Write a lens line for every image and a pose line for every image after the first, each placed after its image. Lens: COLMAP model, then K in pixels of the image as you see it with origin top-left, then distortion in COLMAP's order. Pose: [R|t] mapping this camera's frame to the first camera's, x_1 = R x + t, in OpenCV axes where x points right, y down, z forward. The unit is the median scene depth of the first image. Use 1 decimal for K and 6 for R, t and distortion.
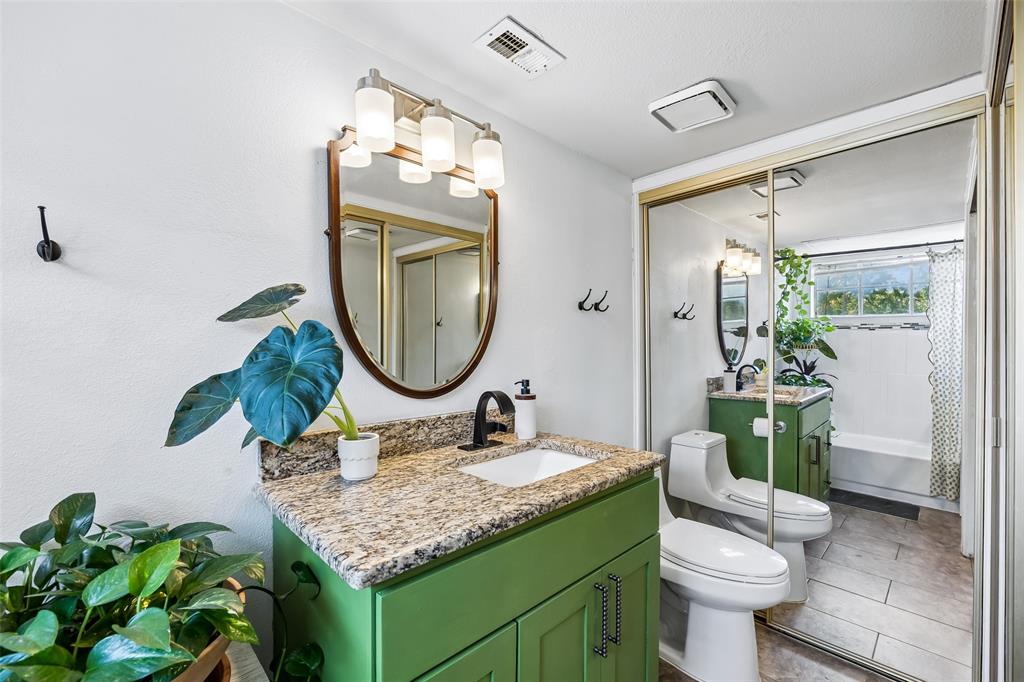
lens RADIAL K [[422.0, 0, 507.2], [0, 422.0, 360.2], [0, 0, 1]] dist [0.001110, 0.000051]
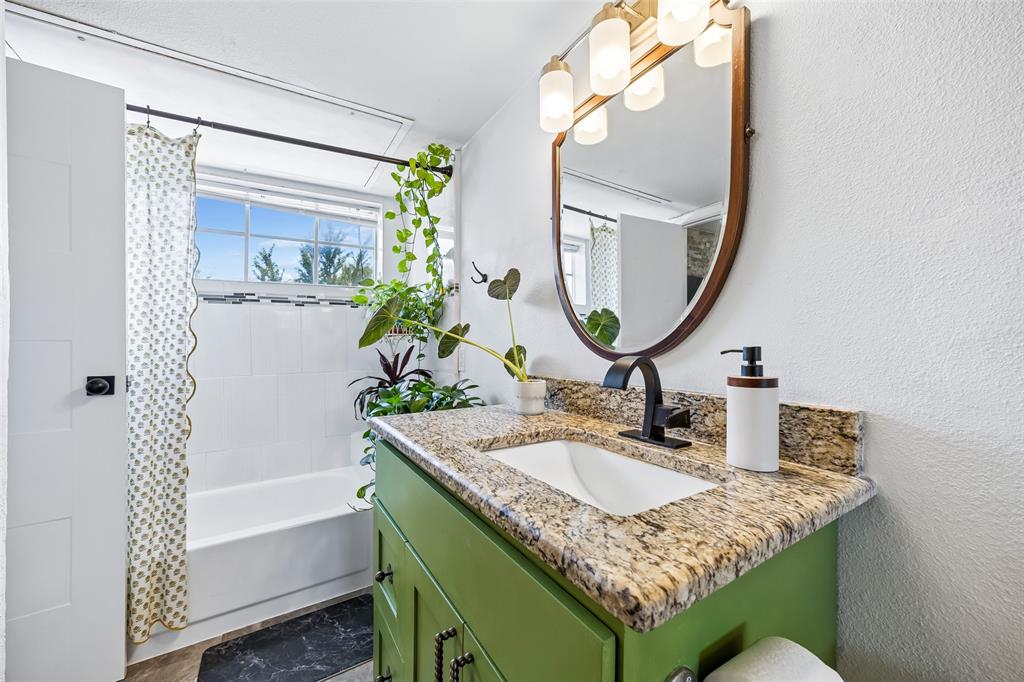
lens RADIAL K [[393.1, 0, 512.0], [0, 393.1, 341.0], [0, 0, 1]] dist [0.000087, 0.000001]
pose [[-0.224377, -0.014701, -0.974392, 0.734428], [-0.026798, 0.999601, -0.008910, 0.068974], [0.974134, 0.024113, -0.224681, 1.114601]]
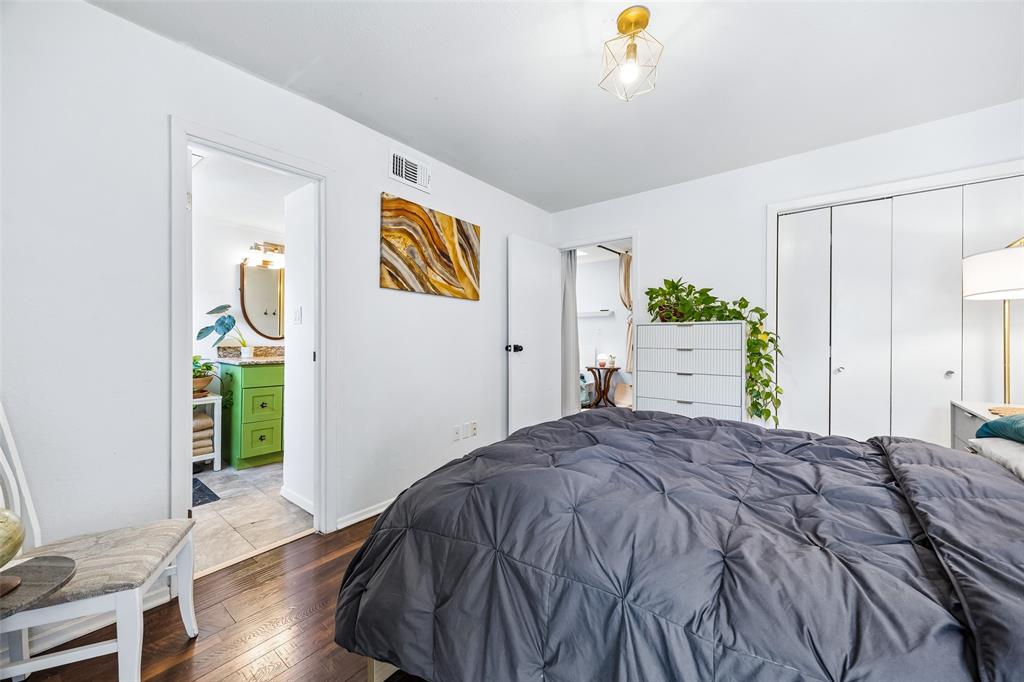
lens RADIAL K [[393.1, 0, 512.0], [0, 393.1, 341.0], [0, 0, 1]] dist [0.000087, 0.000001]
pose [[0.992705, 0.012623, 0.119907, 1.353700], [-0.009172, 0.999529, -0.029291, 0.190304], [-0.120220, 0.027978, 0.992353, -2.361854]]
